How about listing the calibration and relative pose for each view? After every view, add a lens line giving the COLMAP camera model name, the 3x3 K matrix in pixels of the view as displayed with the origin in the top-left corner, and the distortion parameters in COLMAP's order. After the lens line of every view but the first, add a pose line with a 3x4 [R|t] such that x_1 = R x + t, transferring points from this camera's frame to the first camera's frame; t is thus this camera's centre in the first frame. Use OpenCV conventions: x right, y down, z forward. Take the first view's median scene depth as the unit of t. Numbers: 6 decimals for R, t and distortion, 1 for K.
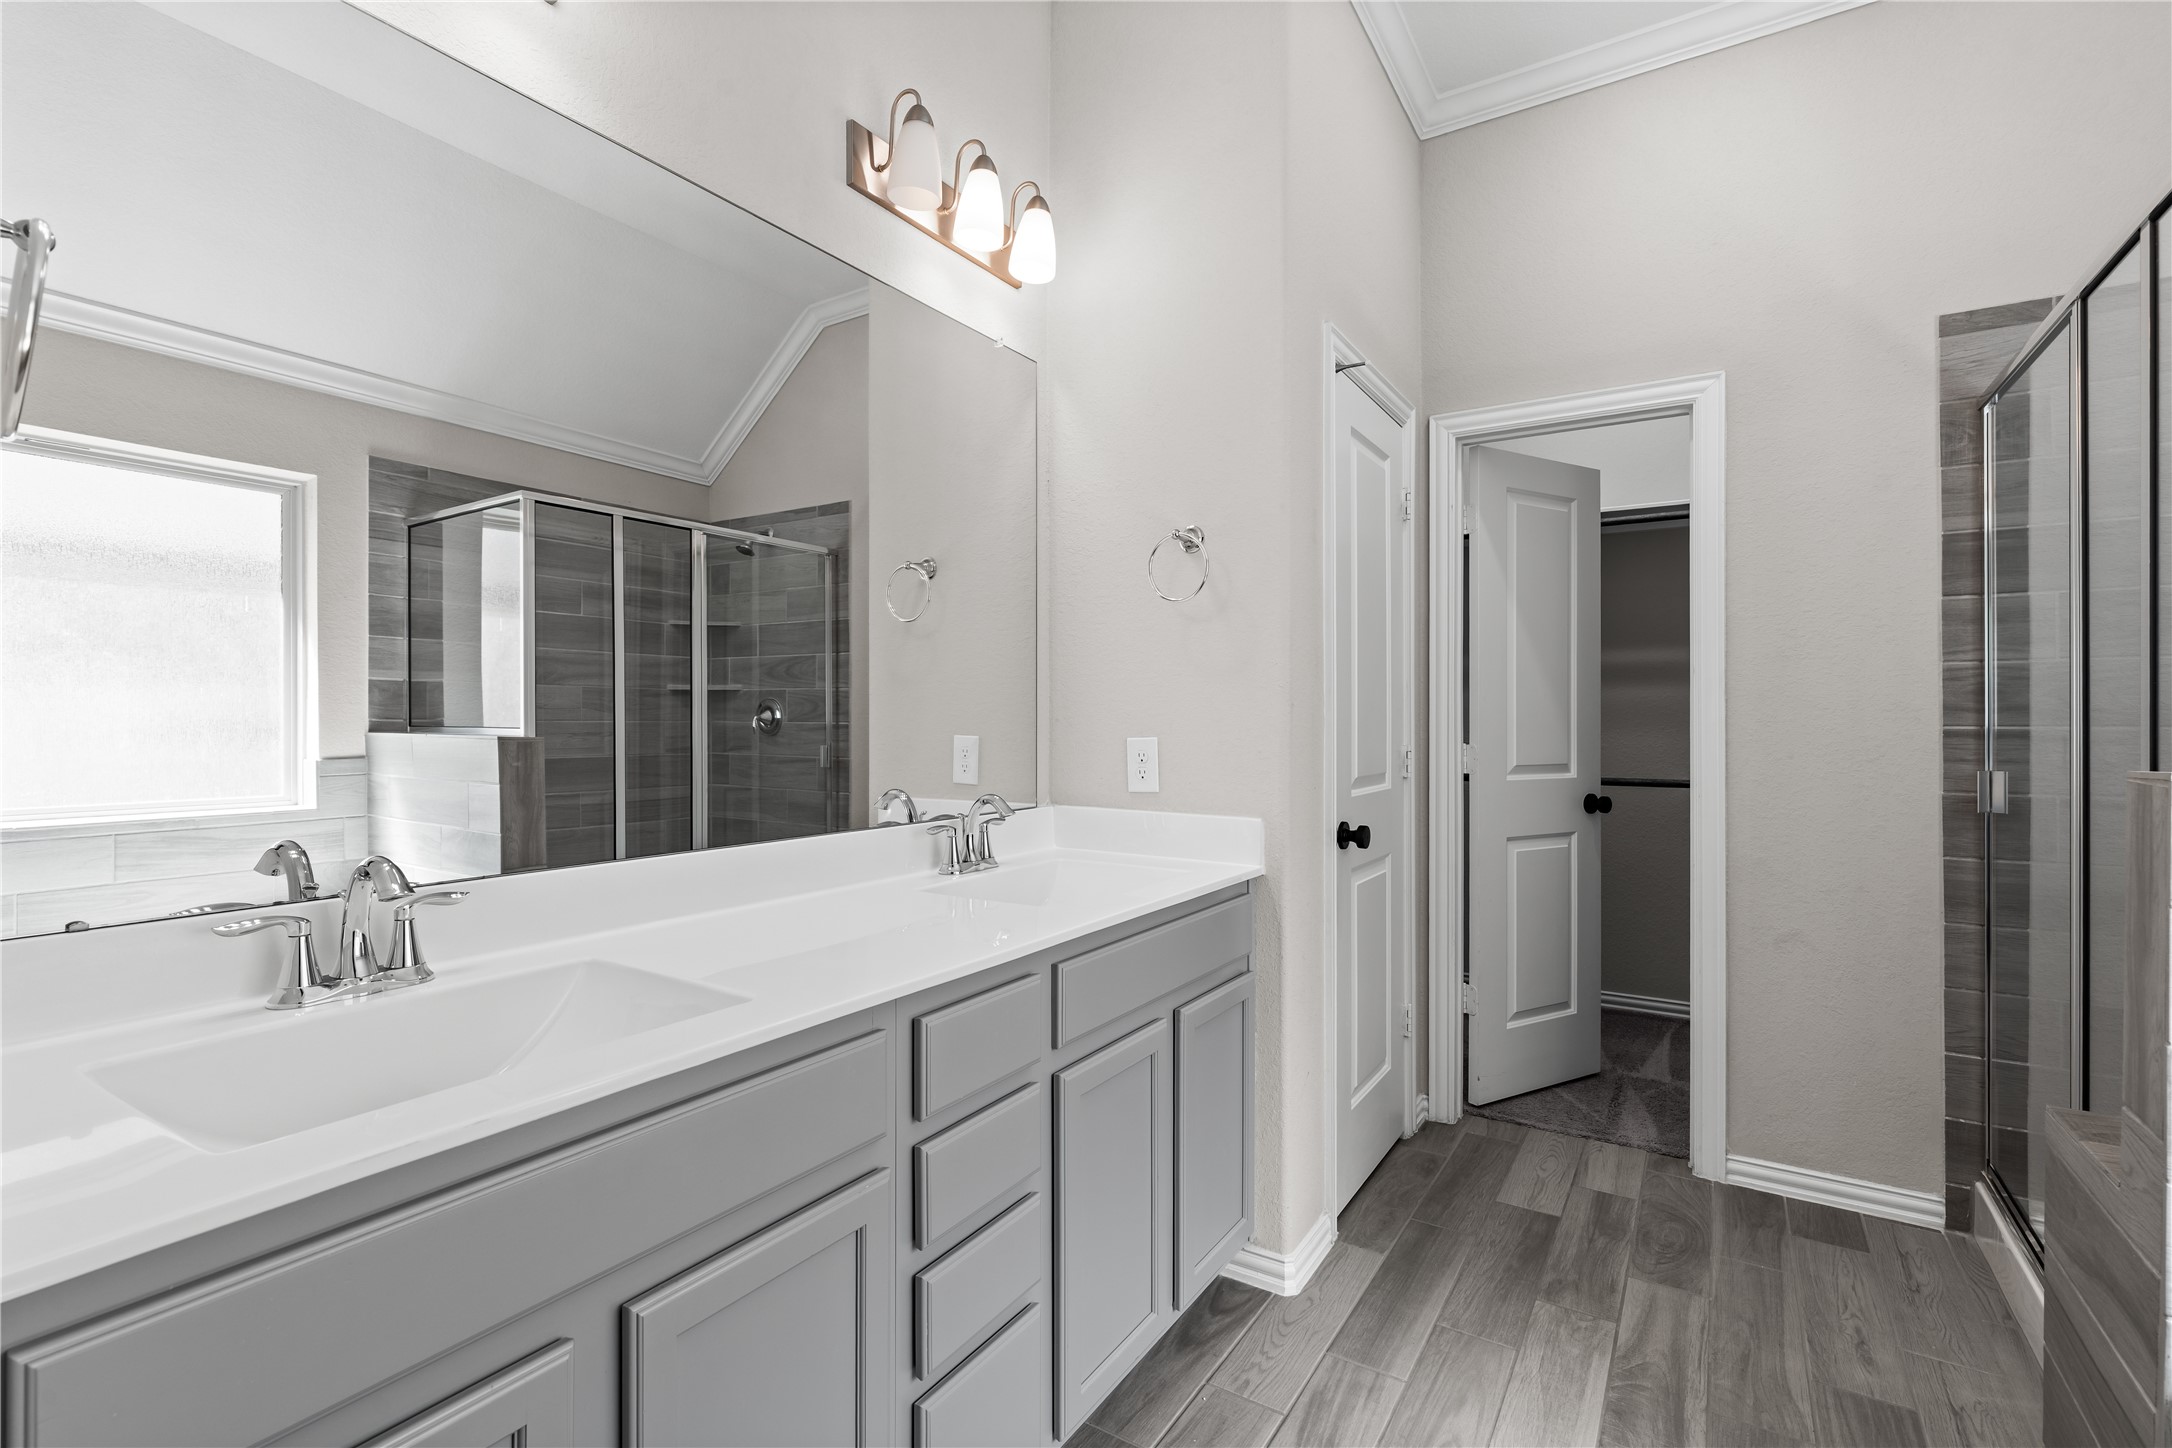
lens RADIAL K [[980.7, 0, 1112.5], [0, 980.7, 716.8], [0, 0, 1]] dist [-0.000312, 0.000115]
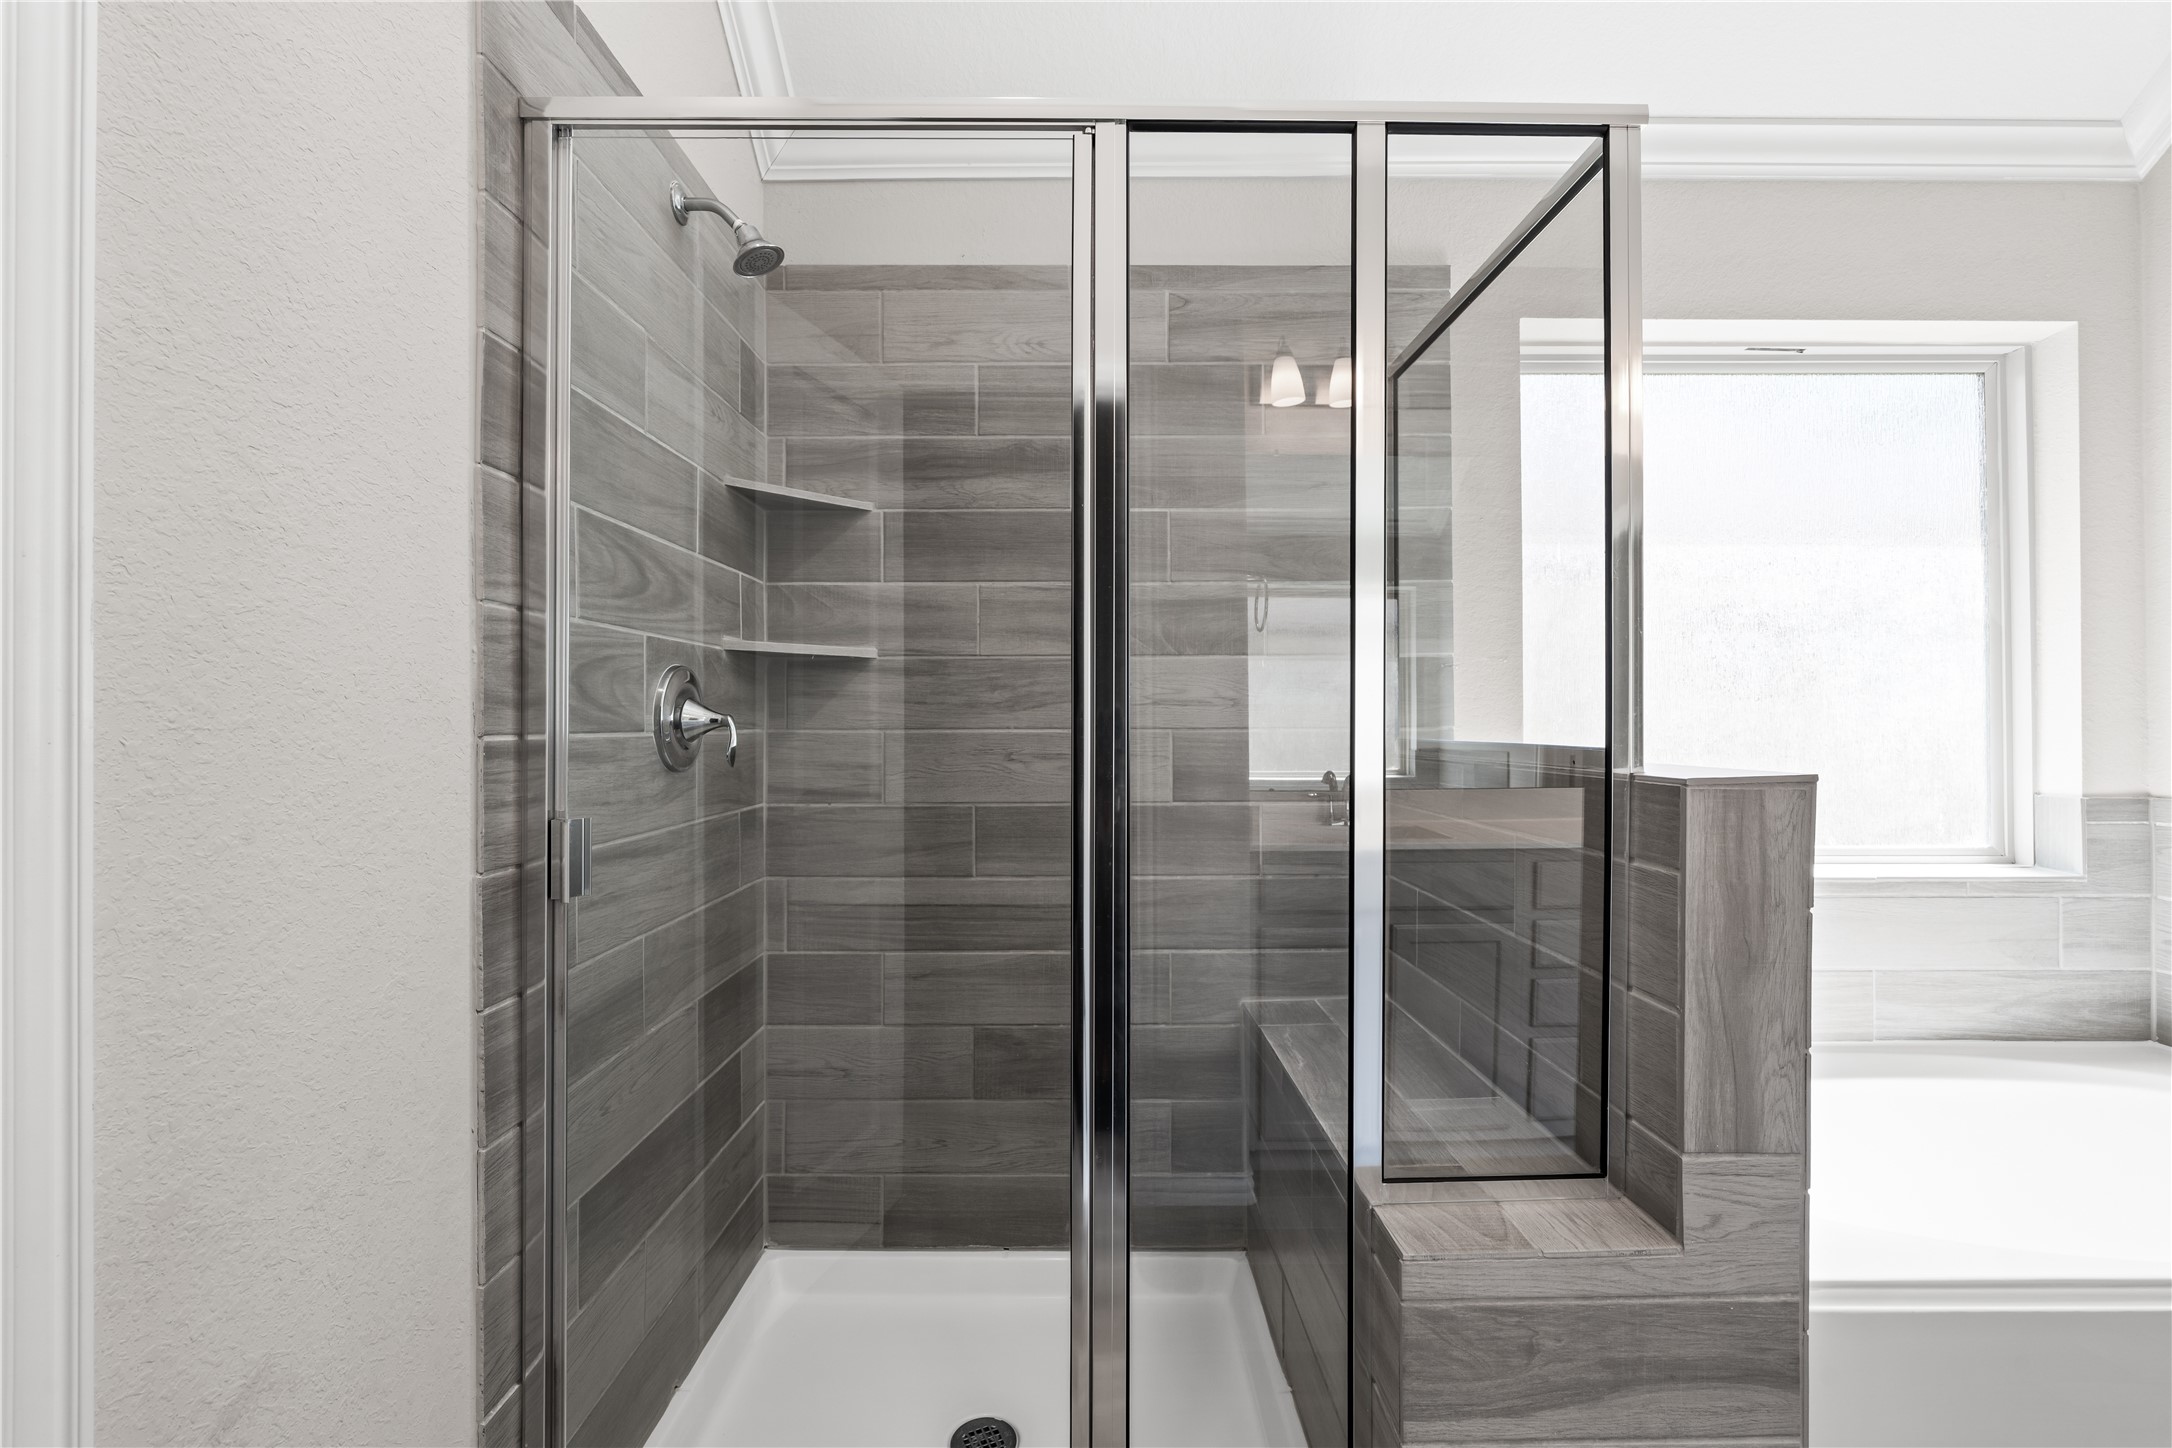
lens RADIAL K [[974.5, 0, 1081.0], [0, 974.5, 712.7], [0, 0, 1]] dist [-0.002937, 0.000689]
pose [[-0.519215, 0.004071, 0.854634, 0.297253], [-0.003249, 0.999972, -0.006737, 0.000392], [-0.854637, -0.006275, -0.519187, 1.007411]]
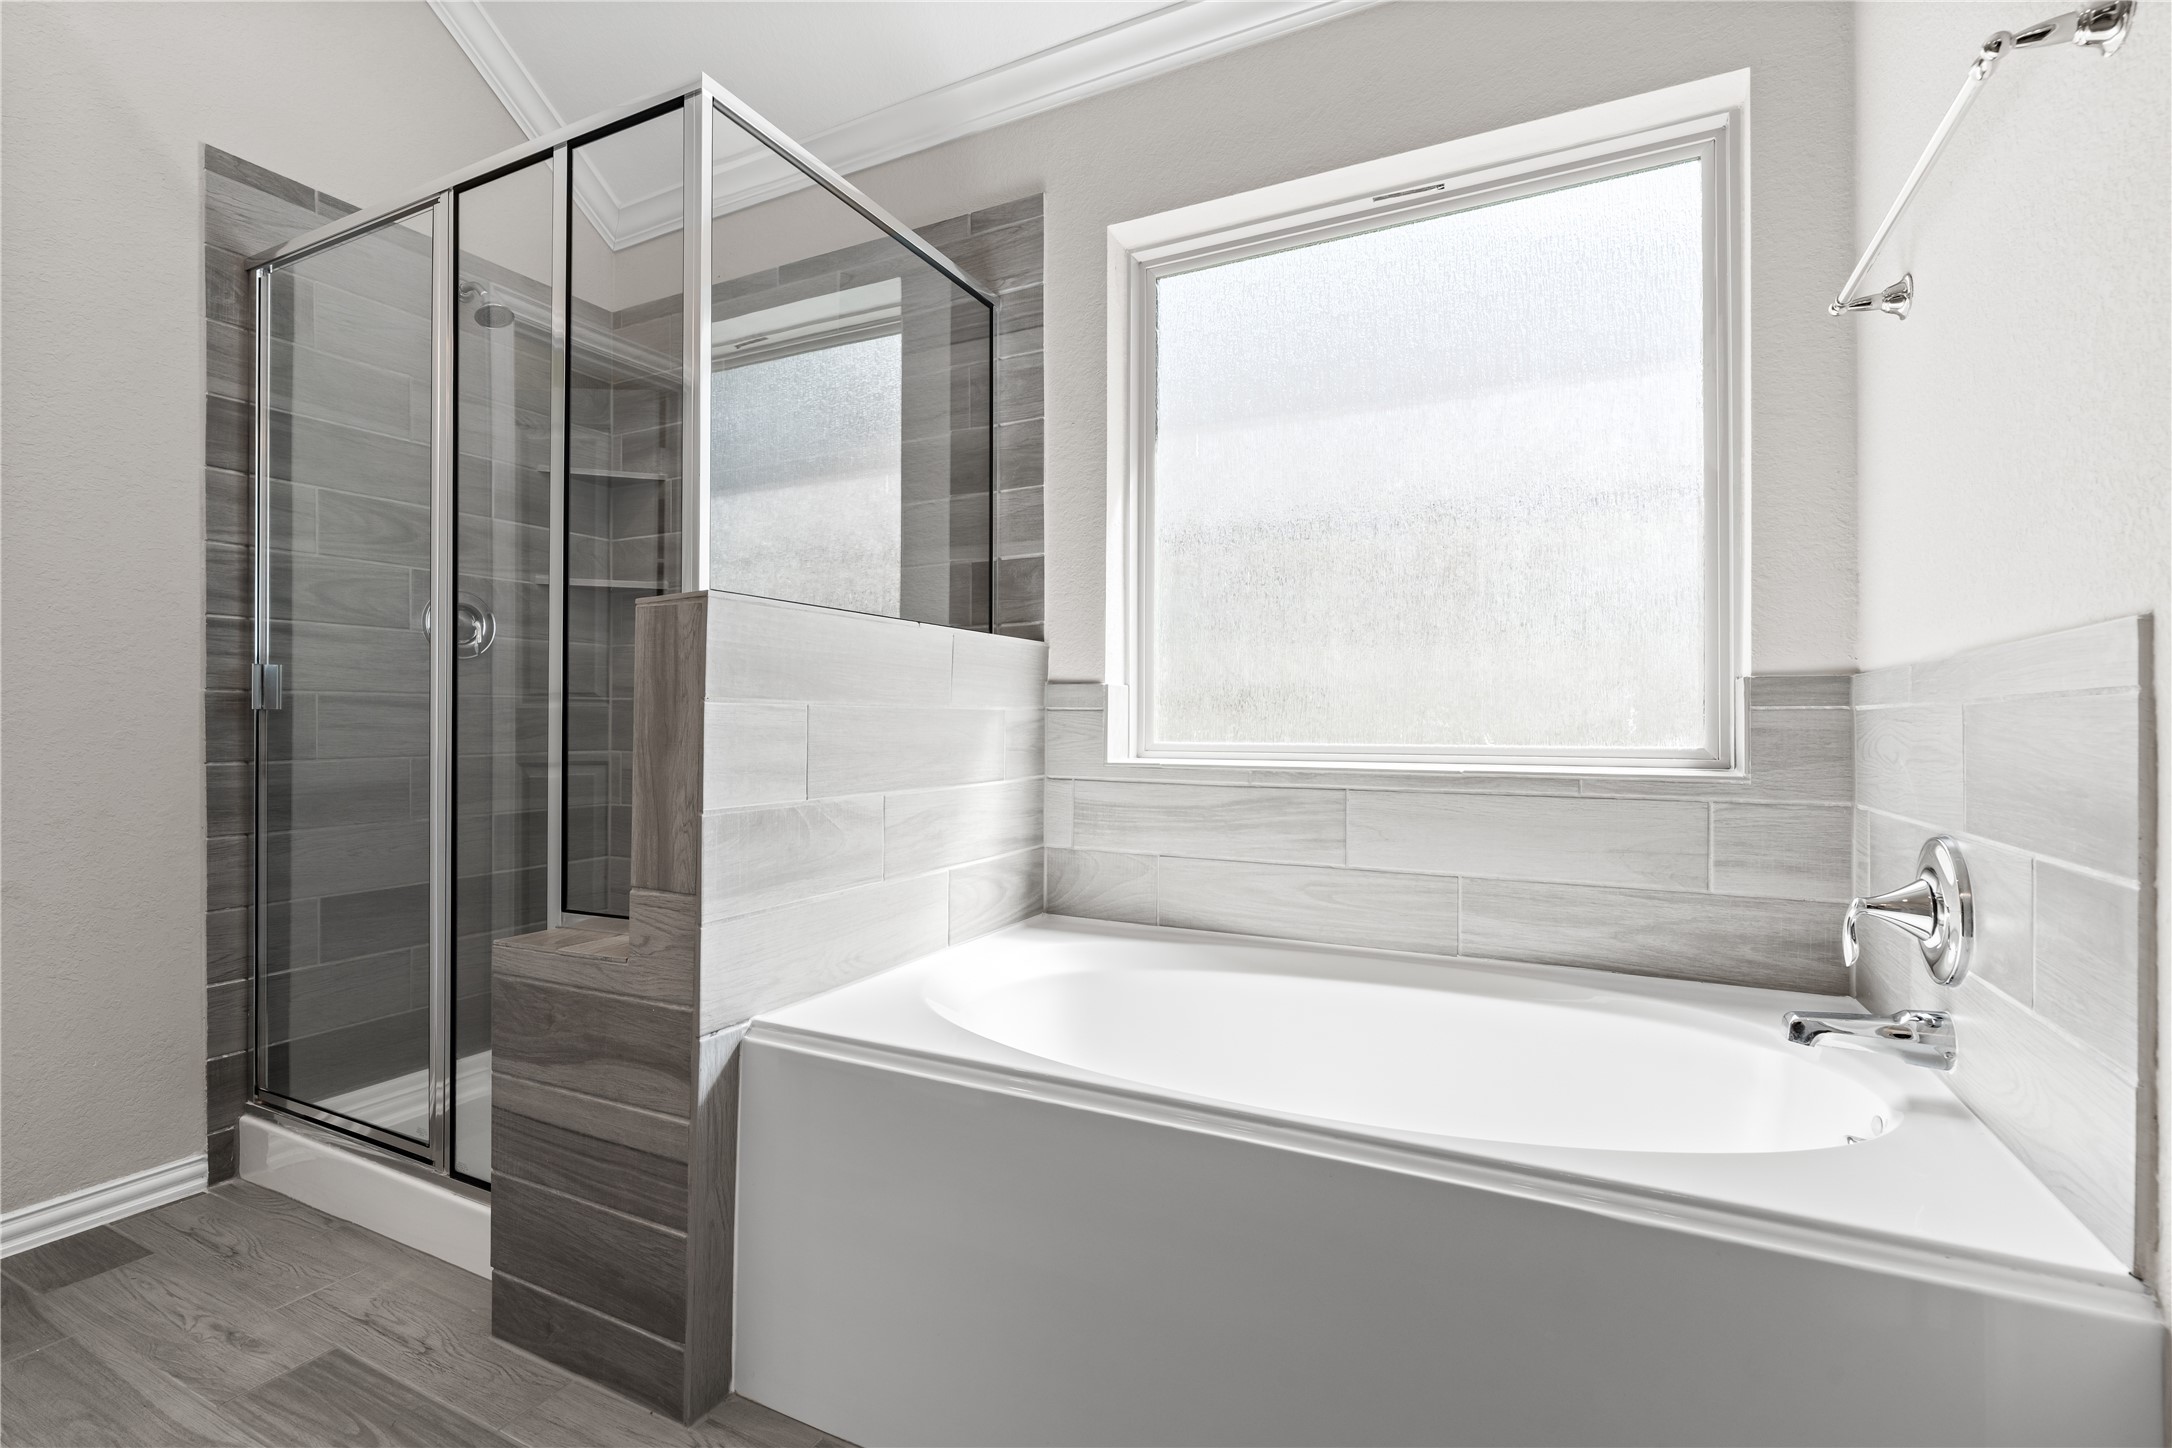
lens RADIAL K [[974.5, 0, 1081.0], [0, 974.5, 712.7], [0, 0, 1]] dist [-0.002937, 0.000689]
pose [[-0.074475, 0.003176, 0.997218, -0.076849], [-0.003100, 0.999989, -0.003416, 0.099180], [-0.997218, -0.003346, -0.074465, 0.288911]]
